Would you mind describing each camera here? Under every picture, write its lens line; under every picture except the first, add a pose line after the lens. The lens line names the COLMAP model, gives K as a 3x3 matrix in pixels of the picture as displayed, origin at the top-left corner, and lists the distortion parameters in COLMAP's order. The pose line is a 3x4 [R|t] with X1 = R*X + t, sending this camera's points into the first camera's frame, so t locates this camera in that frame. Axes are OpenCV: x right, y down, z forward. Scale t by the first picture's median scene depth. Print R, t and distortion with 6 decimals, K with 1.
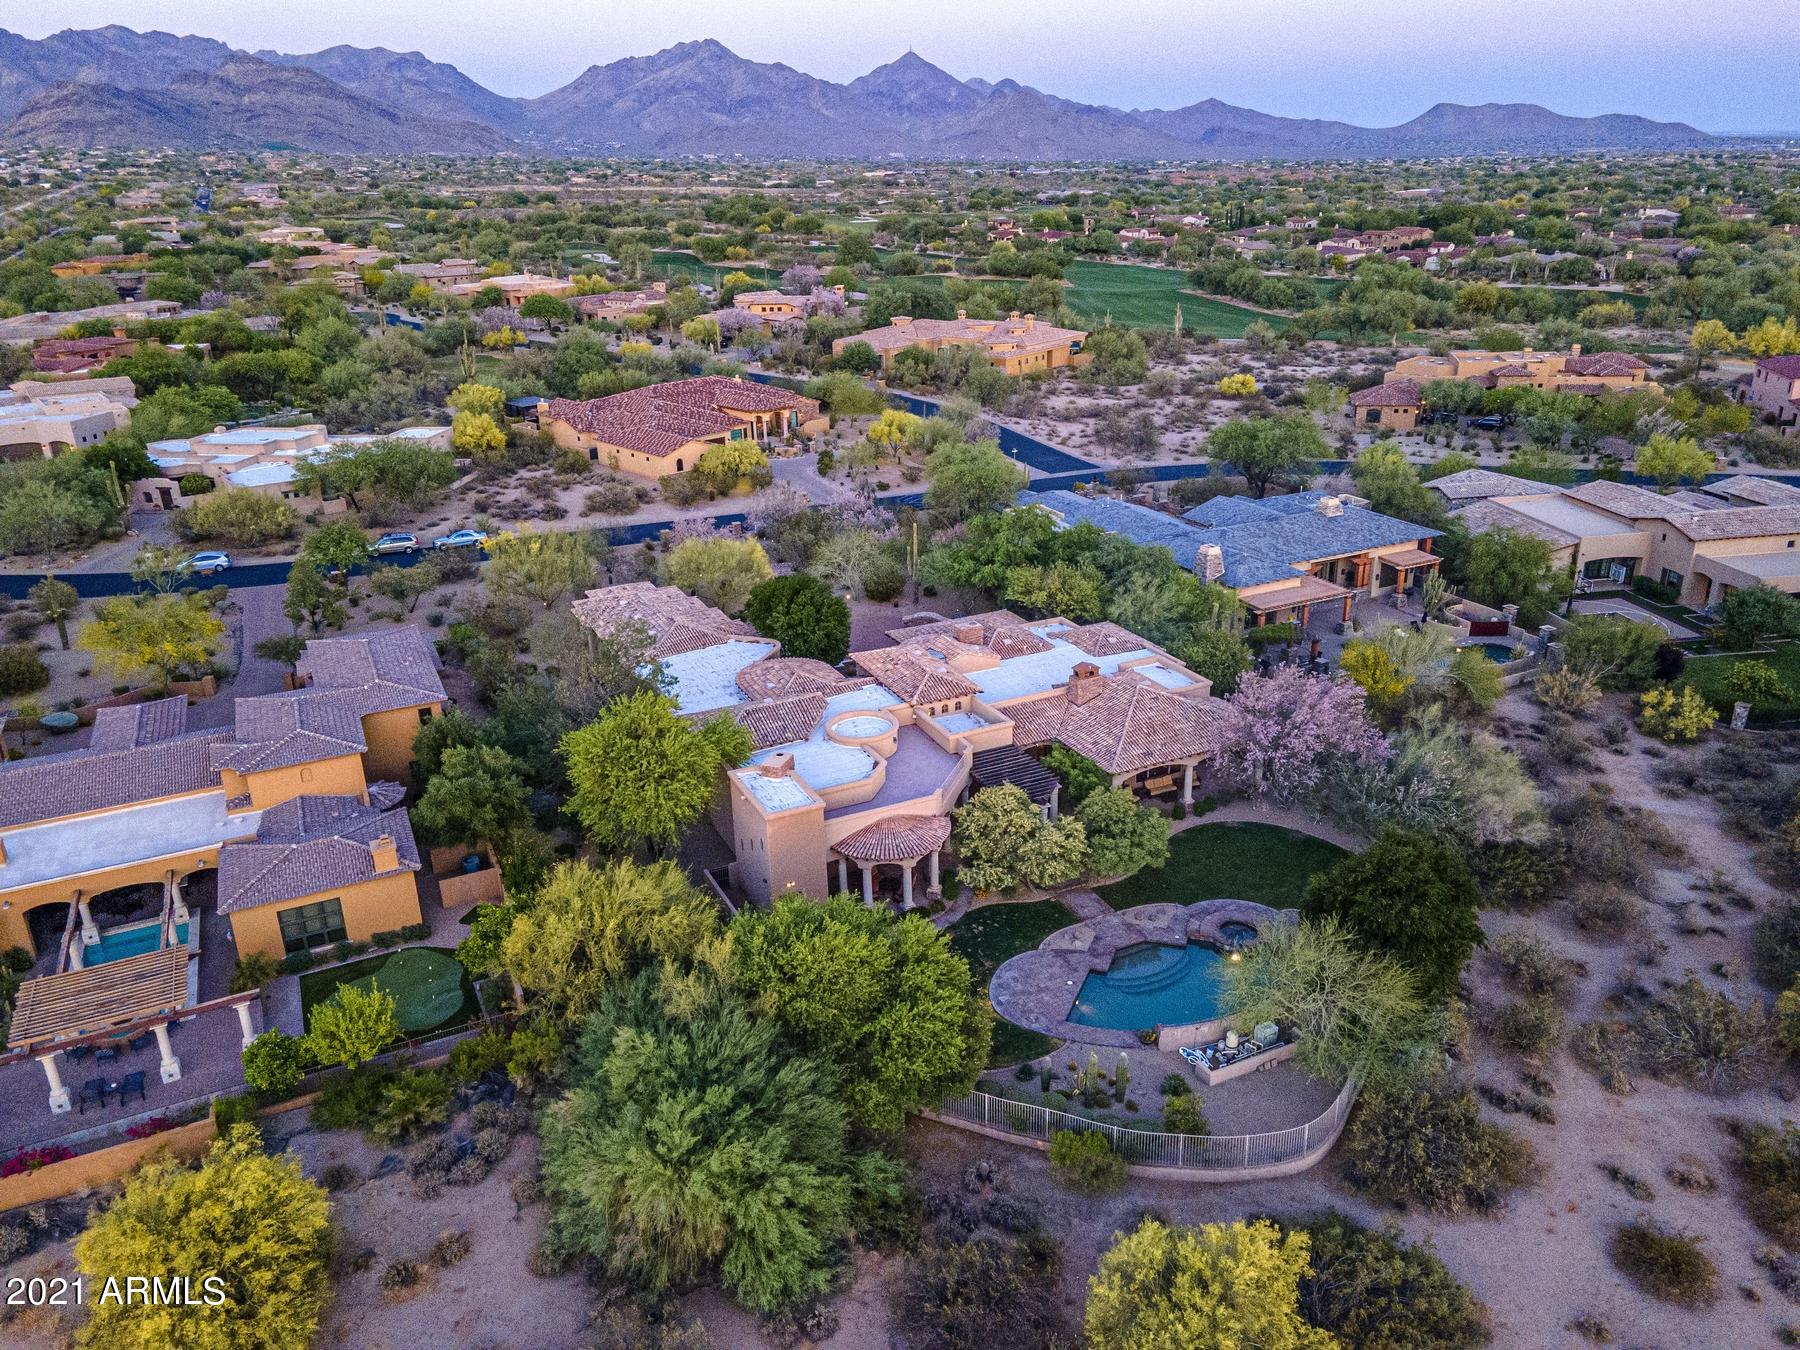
lens RADIAL K [[1298.7, 0, 899.3], [0, 1298.7, 676.9], [0, 0, 1]] dist [0.043502, 0.009538]
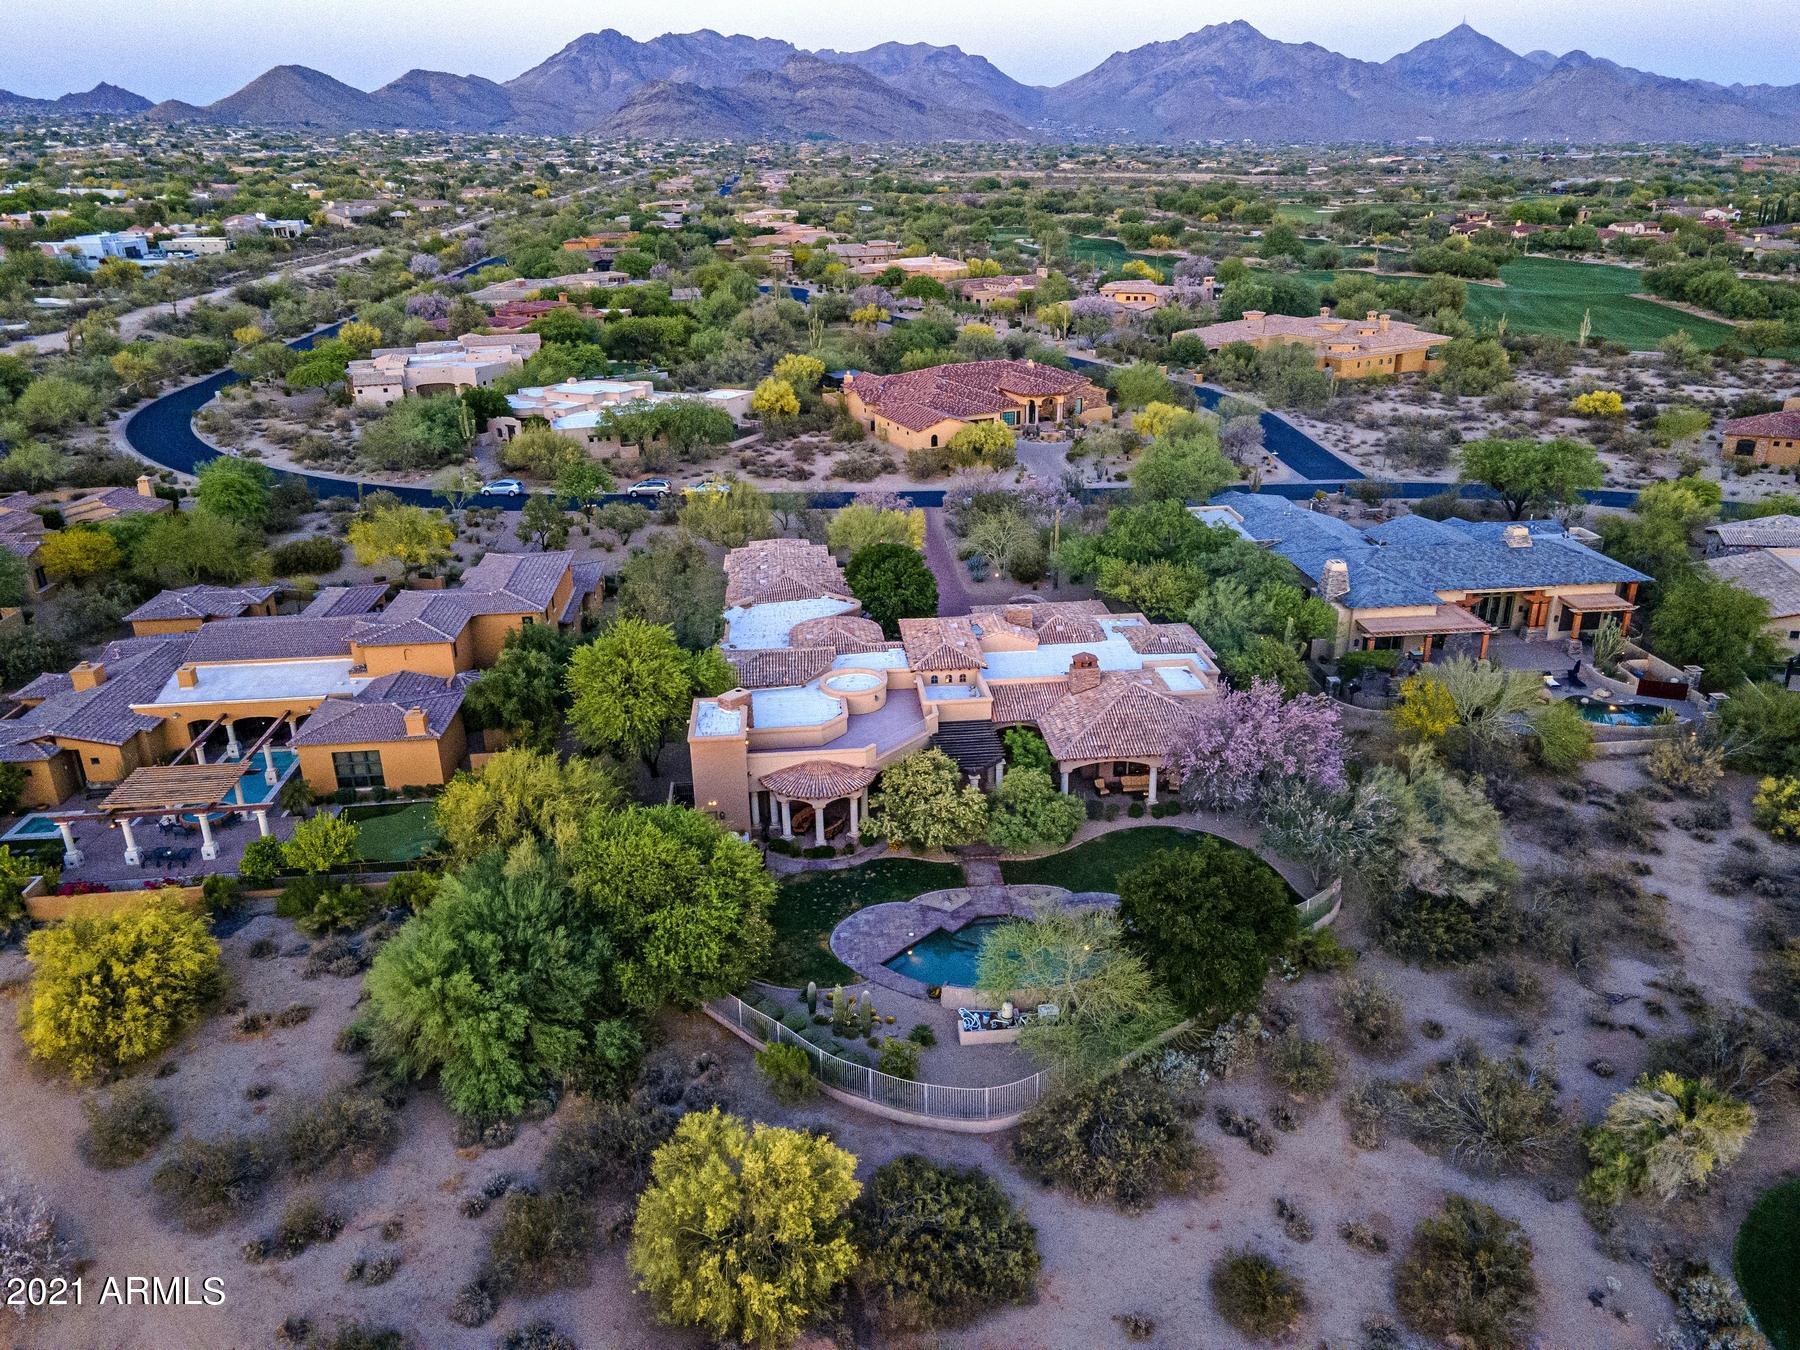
lens RADIAL K [[1298.7, 0, 898.3], [0, 1298.7, 674.7], [0, 0, 1]] dist [0.043502, 0.009538]
pose [[0.936963, 0.137798, -0.321112, 0.217688], [-0.135331, 0.990343, 0.030103, -0.003314], [0.322159, 0.015252, 0.946563, -0.007065]]
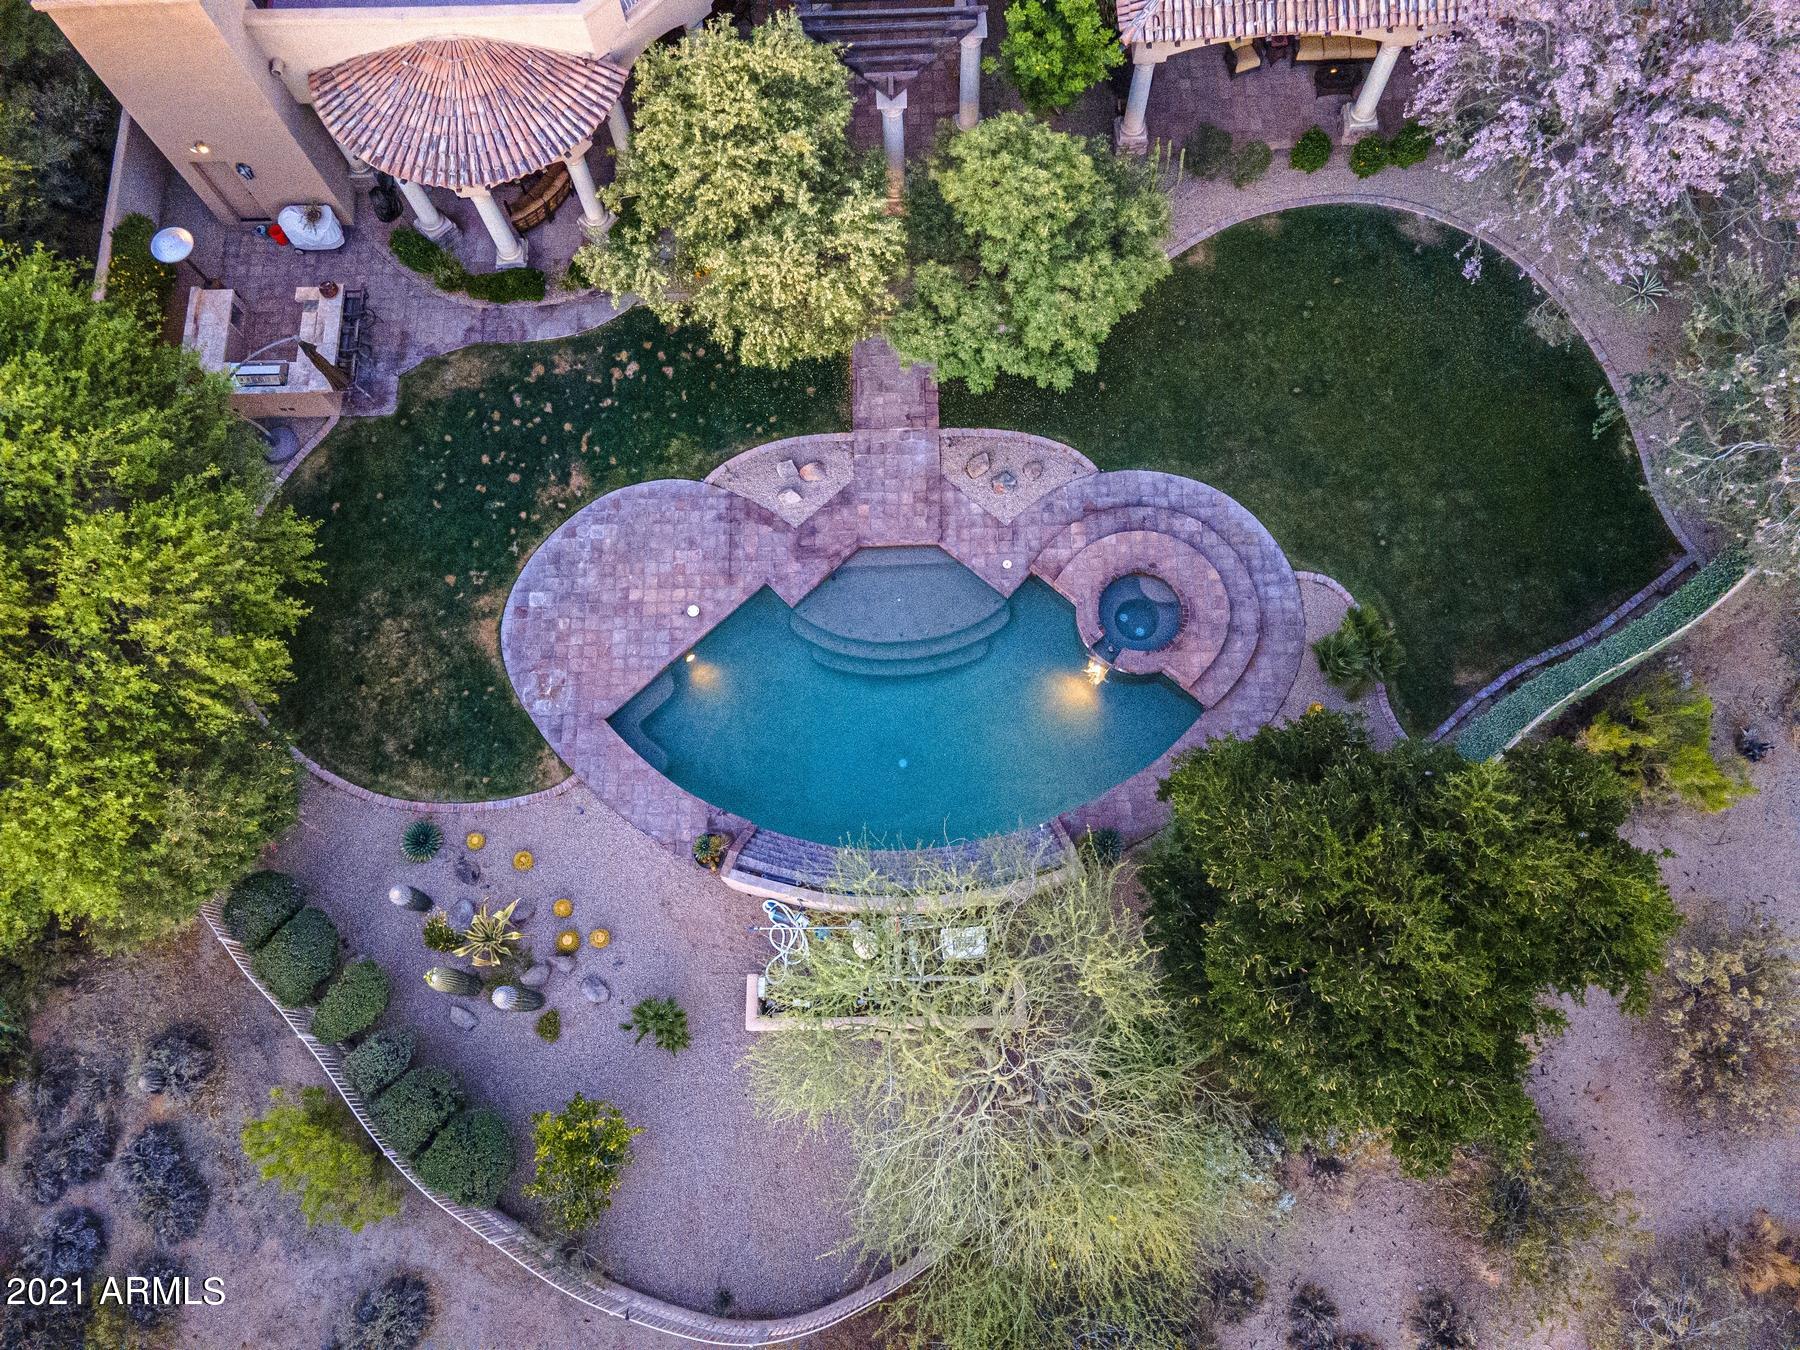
lens RADIAL K [[1298.7, 0, 899.5], [0, 1298.7, 669.6], [0, 0, 1]] dist [0.043502, 0.009538]
pose [[0.911780, 0.390162, -0.128182, 0.132013], [-0.144844, 0.597579, 0.788619, -0.061242], [0.384288, -0.700480, 0.601374, 0.372063]]
